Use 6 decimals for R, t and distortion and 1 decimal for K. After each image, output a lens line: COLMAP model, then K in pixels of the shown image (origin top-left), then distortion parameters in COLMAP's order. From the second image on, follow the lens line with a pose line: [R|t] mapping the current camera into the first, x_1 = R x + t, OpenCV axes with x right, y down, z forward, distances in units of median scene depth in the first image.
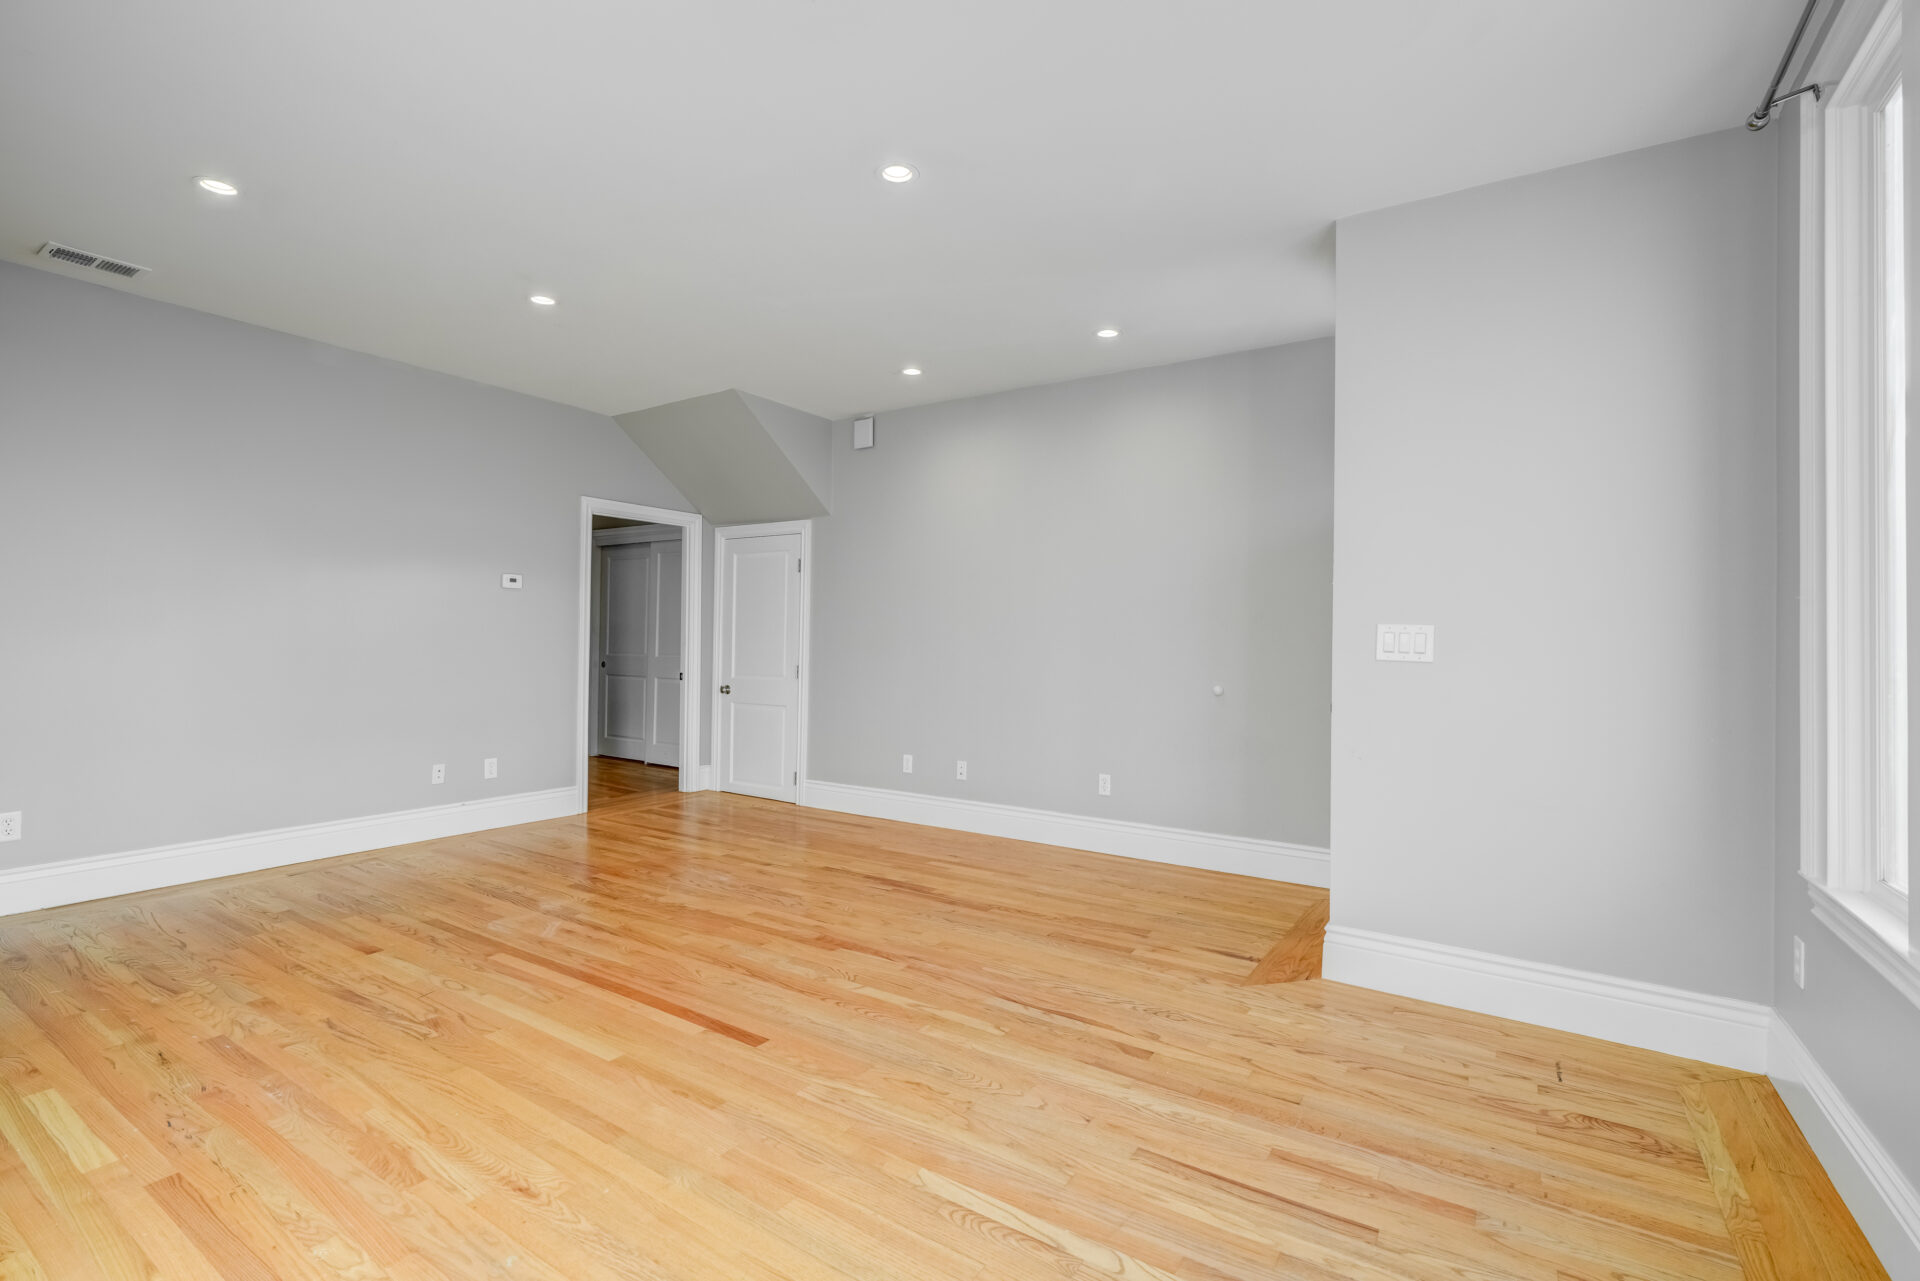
lens RADIAL K [[857.7, 0, 944.9], [0, 857.7, 638.7], [0, 0, 1]] dist [-0.007969, 0.001761]
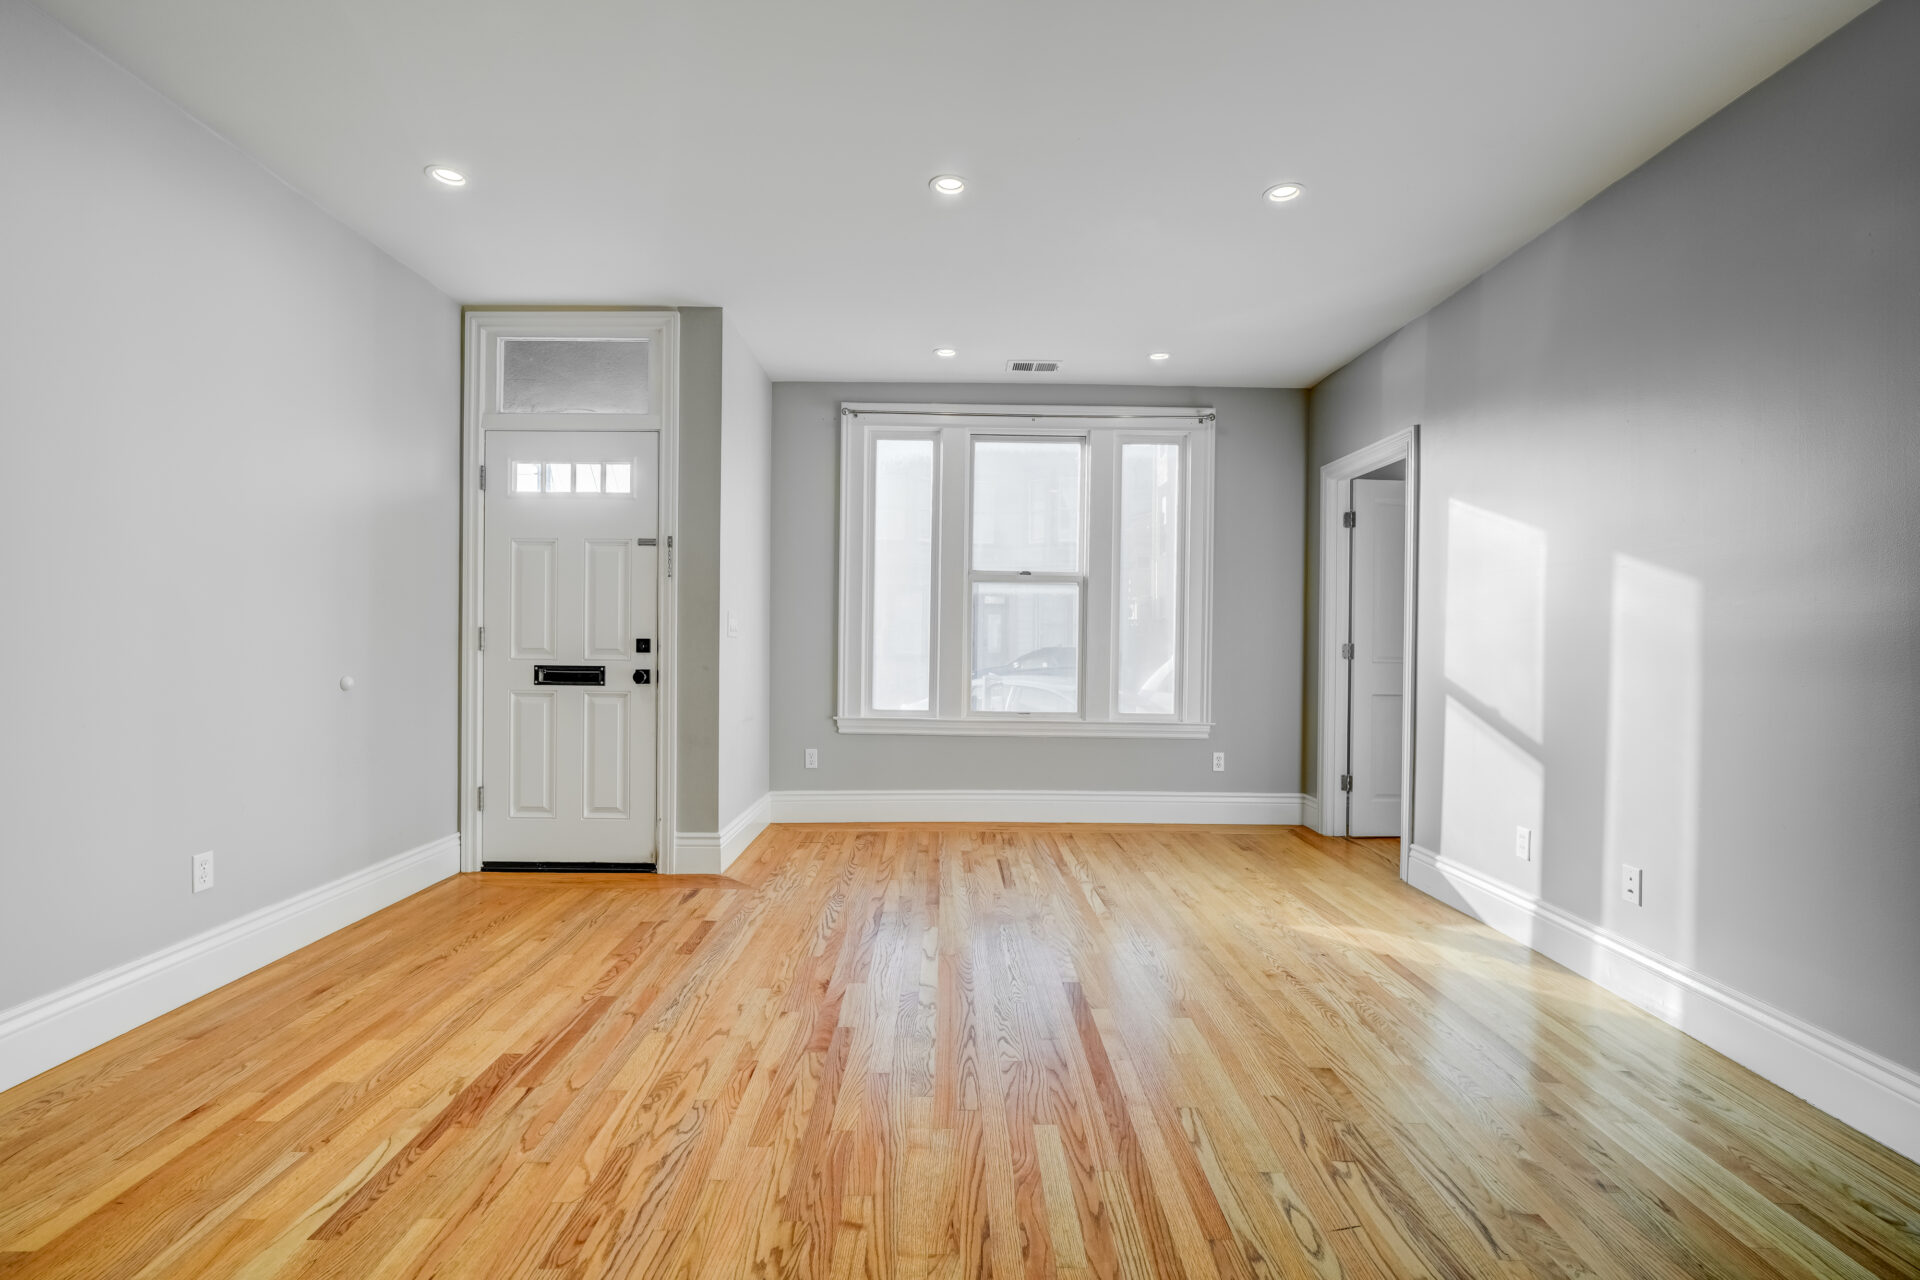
lens RADIAL K [[857.7, 0, 946.1], [0, 857.7, 637.3], [0, 0, 1]] dist [-0.007969, 0.001761]
pose [[-0.557736, -0.019048, 0.829800, -0.757419], [-0.022774, 0.999711, 0.007641, 0.002839], [-0.829706, -0.014636, -0.558009, 1.270484]]
